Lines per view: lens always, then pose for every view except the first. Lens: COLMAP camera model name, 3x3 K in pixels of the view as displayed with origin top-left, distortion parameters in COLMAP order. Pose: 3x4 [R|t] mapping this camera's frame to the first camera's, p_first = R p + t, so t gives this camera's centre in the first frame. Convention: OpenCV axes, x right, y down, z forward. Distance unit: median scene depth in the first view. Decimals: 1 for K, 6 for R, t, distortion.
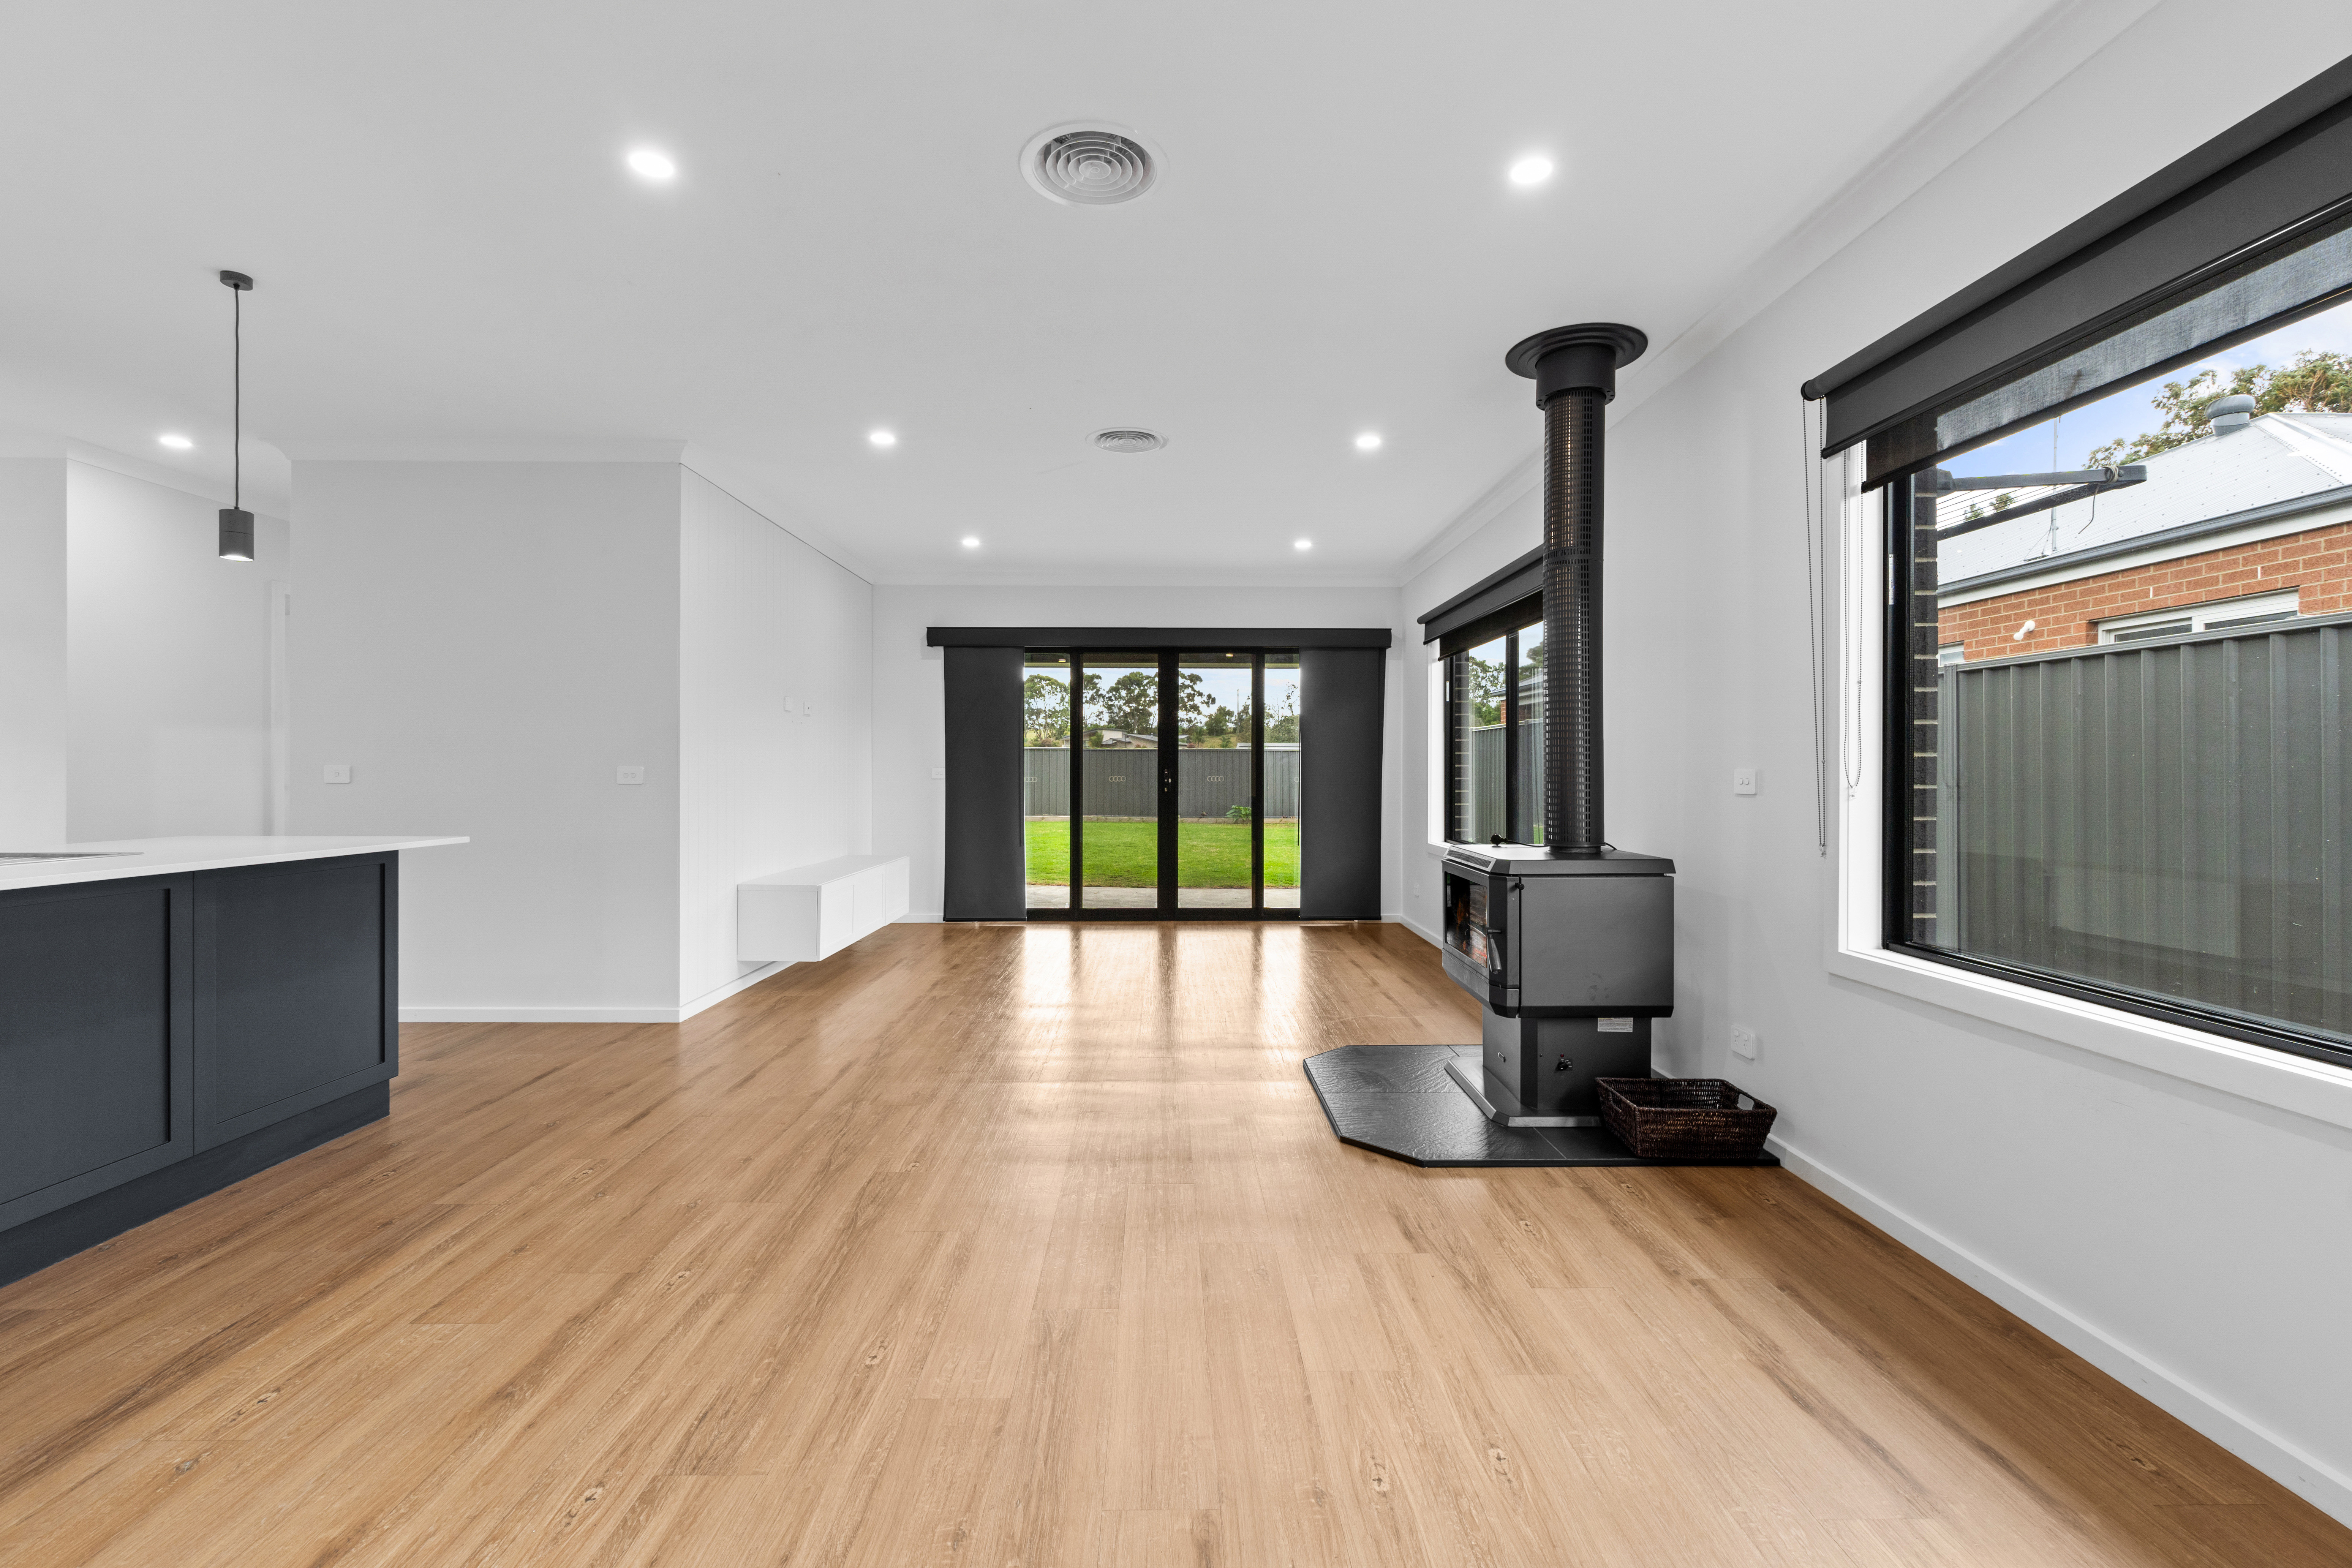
lens RADIAL K [[1018.7, 0, 1179.9], [0, 1018.7, 773.7], [0, 0, 1]] dist [-0.007846, 0.002517]
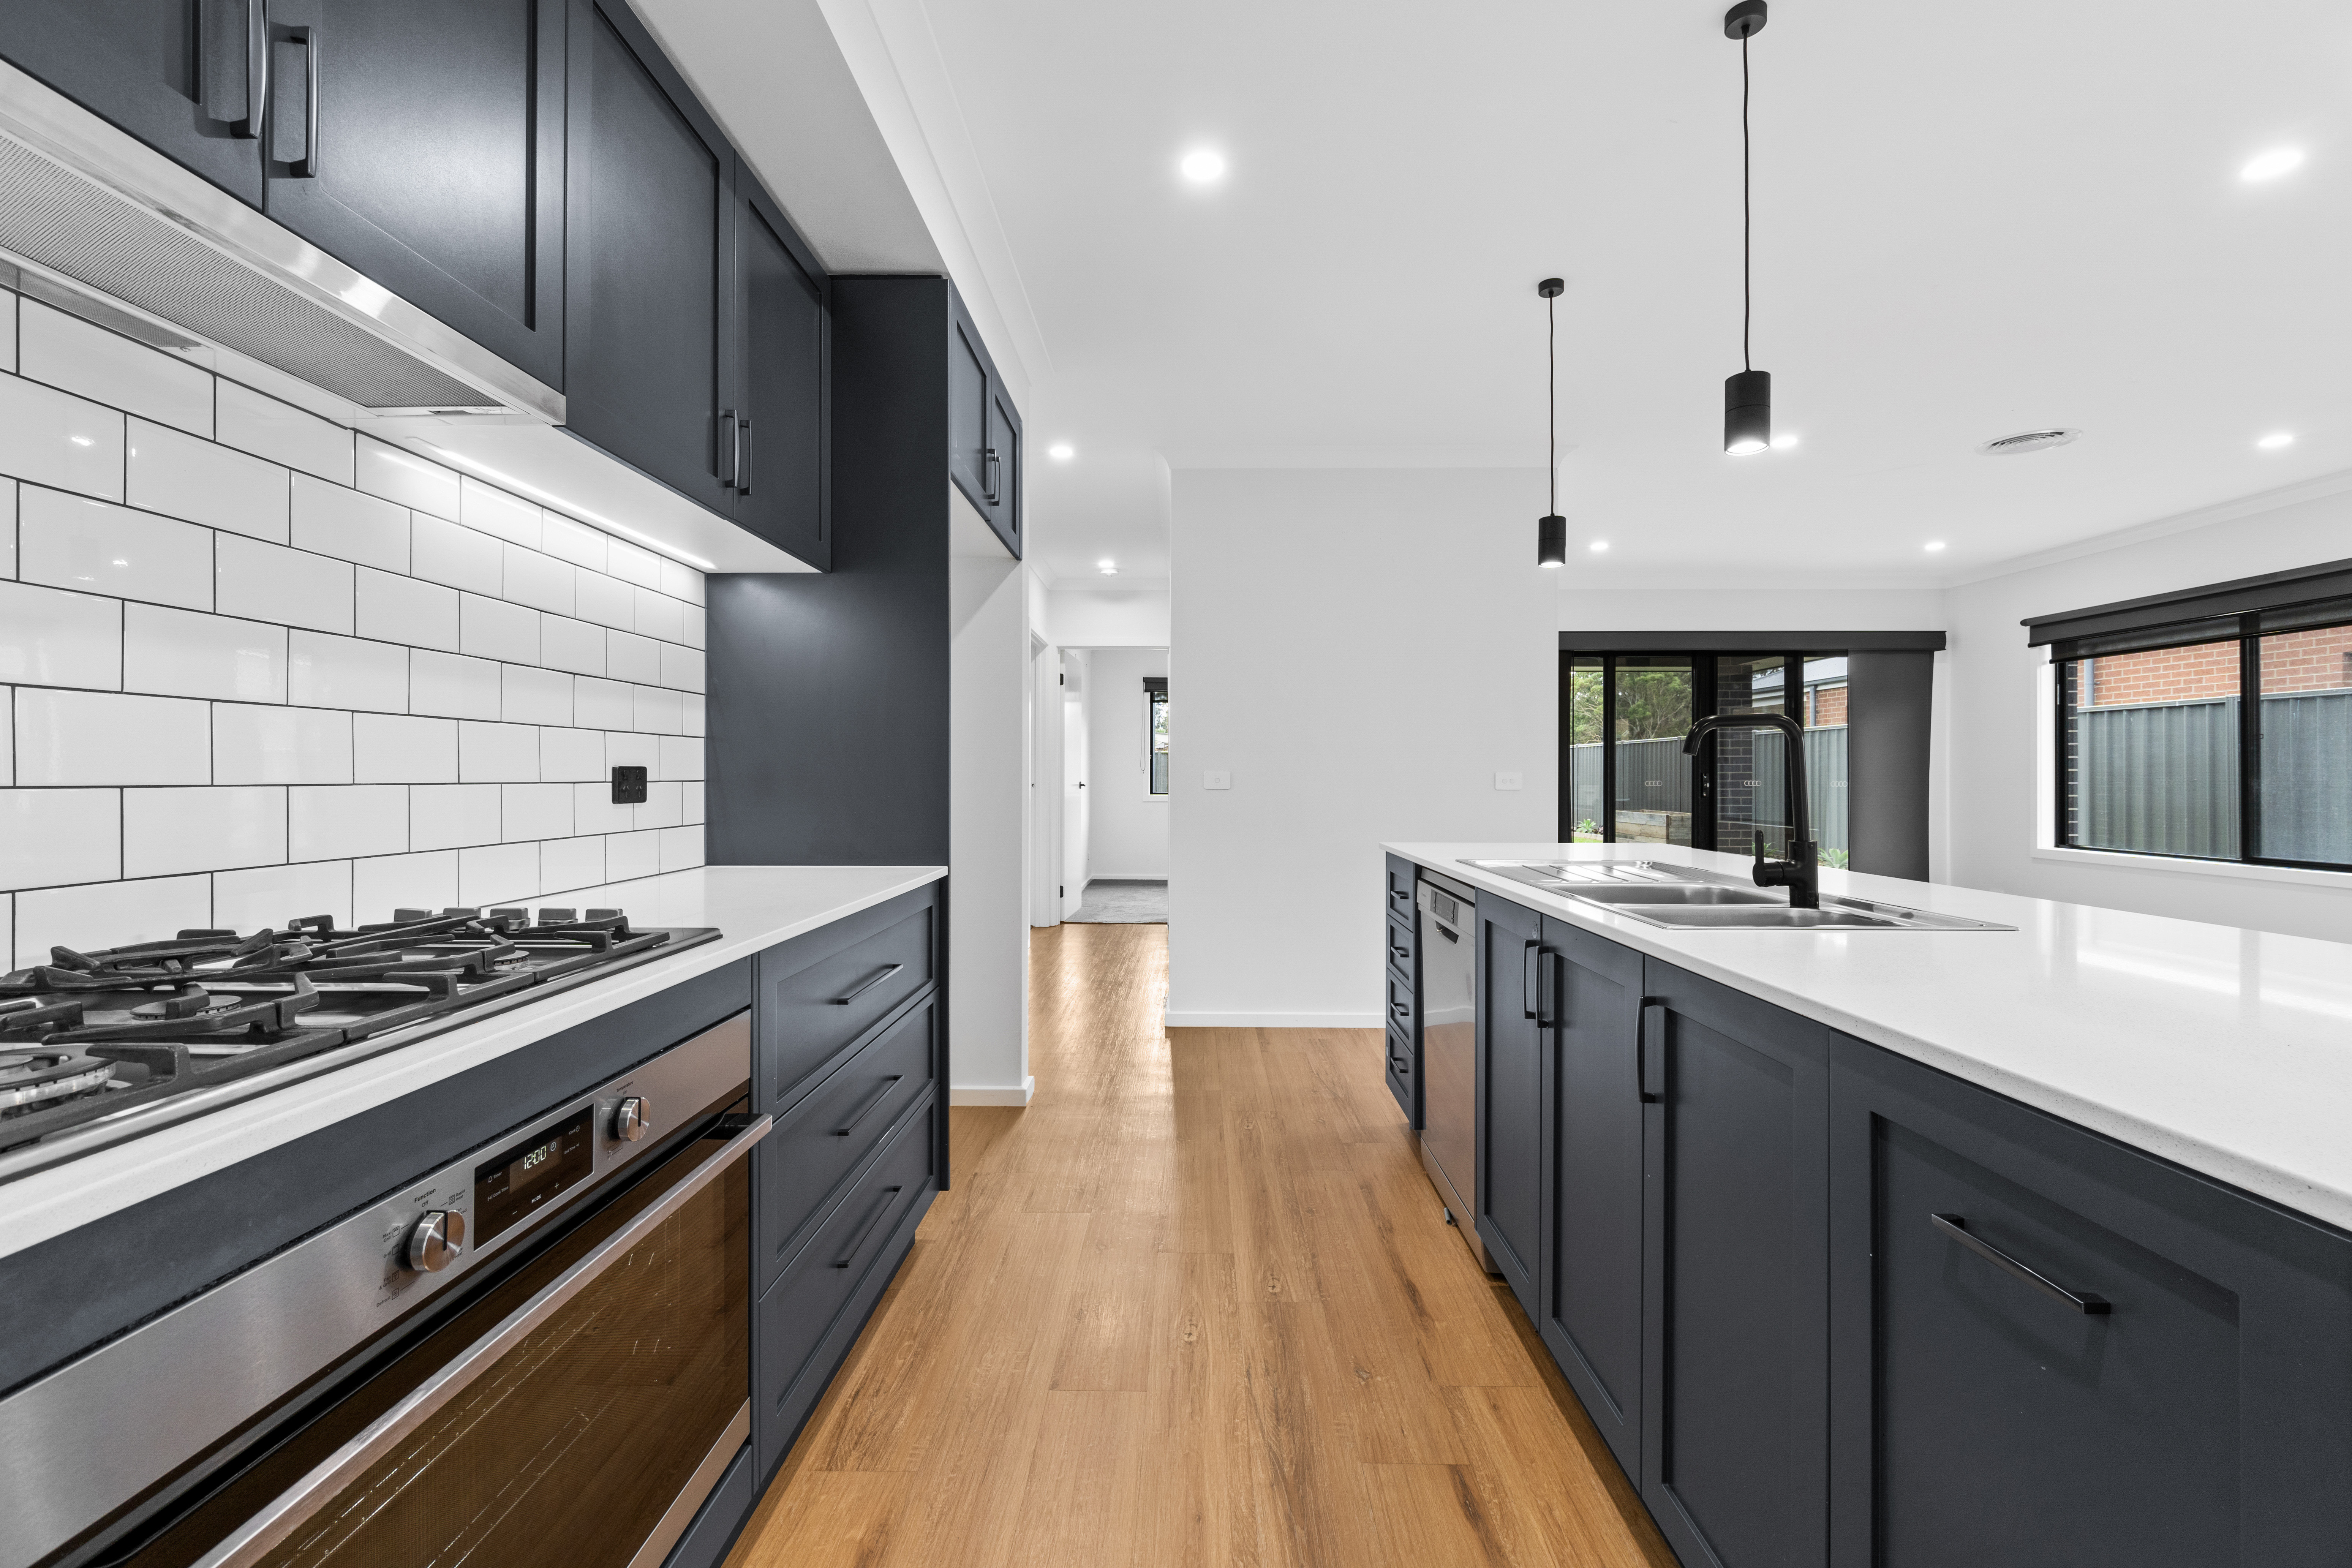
lens RADIAL K [[1018.7, 0, 1178.4], [0, 1018.7, 774.2], [0, 0, 1]] dist [-0.007846, 0.002517]
pose [[0.999636, -0.000689, -0.026971, -1.046374], [0.000634, 0.999998, -0.002073, -0.003975], [0.026972, 0.002055, 0.999634, -0.010076]]
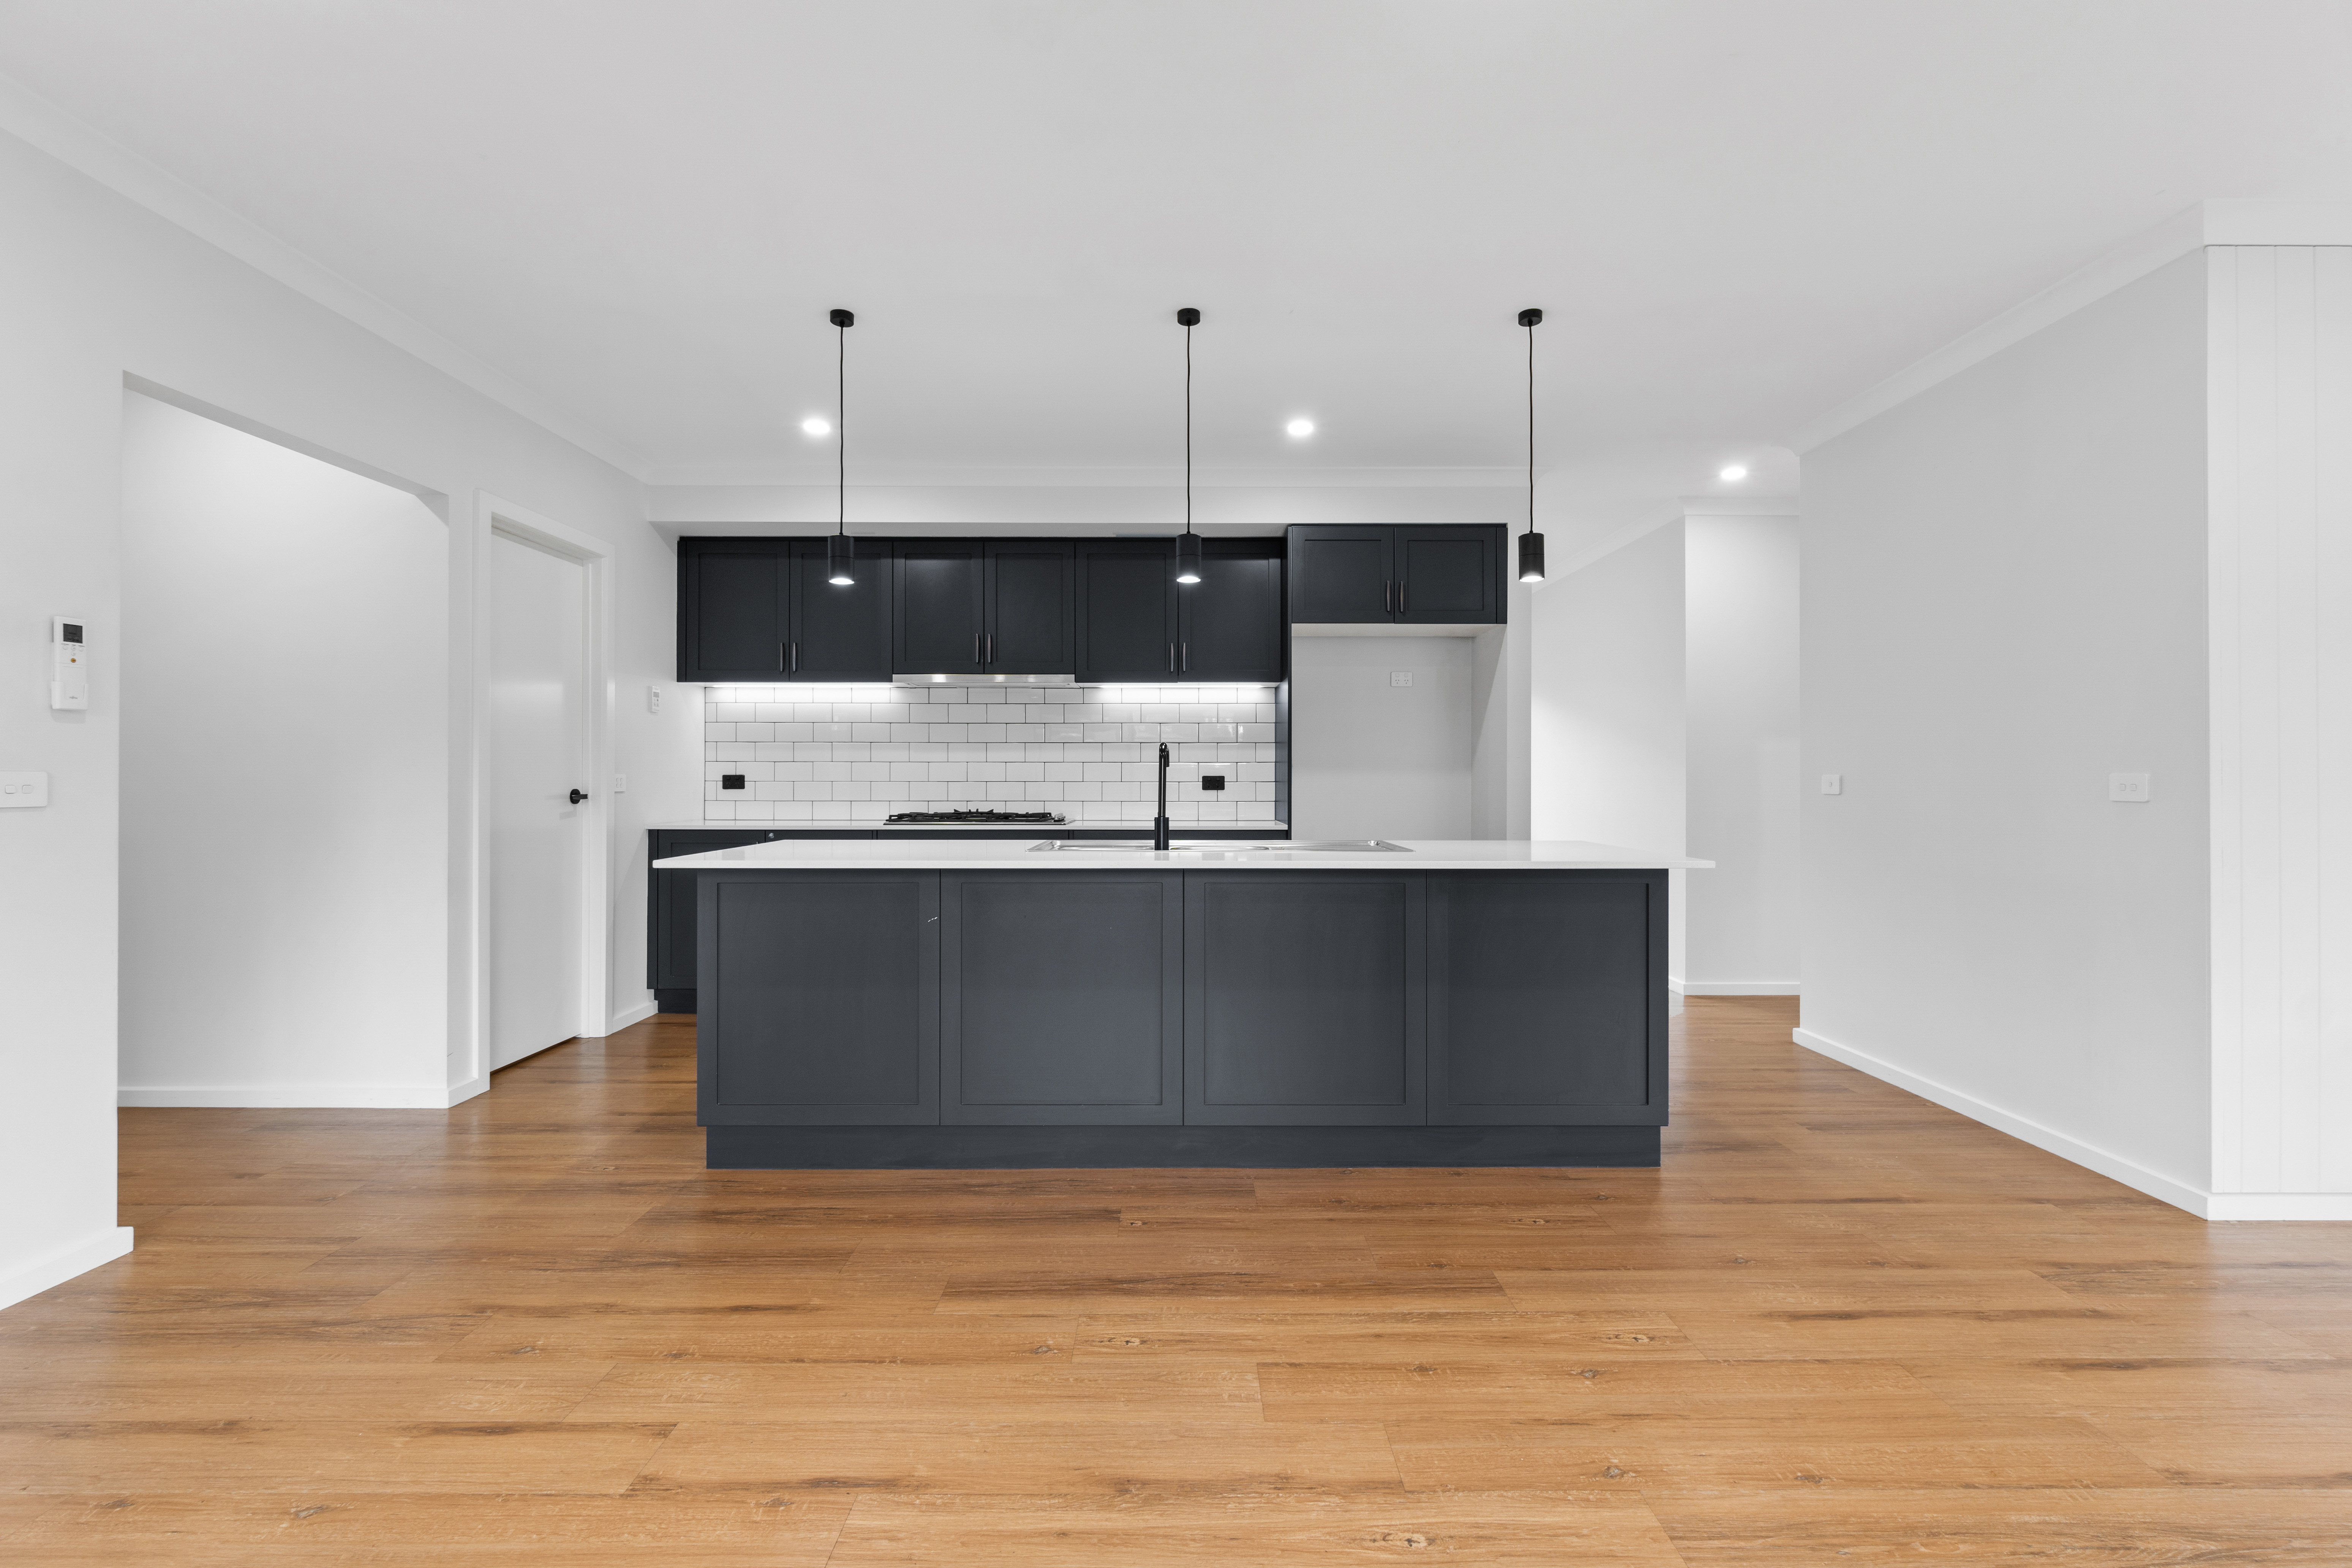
lens RADIAL K [[1018.7, 0, 1180.7], [0, 1018.7, 775.2], [0, 0, 1]] dist [-0.007846, 0.002517]
pose [[-0.015596, -0.007253, -0.999852, 0.110774], [-0.002263, 0.999971, -0.007218, 0.000002], [0.999876, 0.002150, -0.015612, 0.535892]]
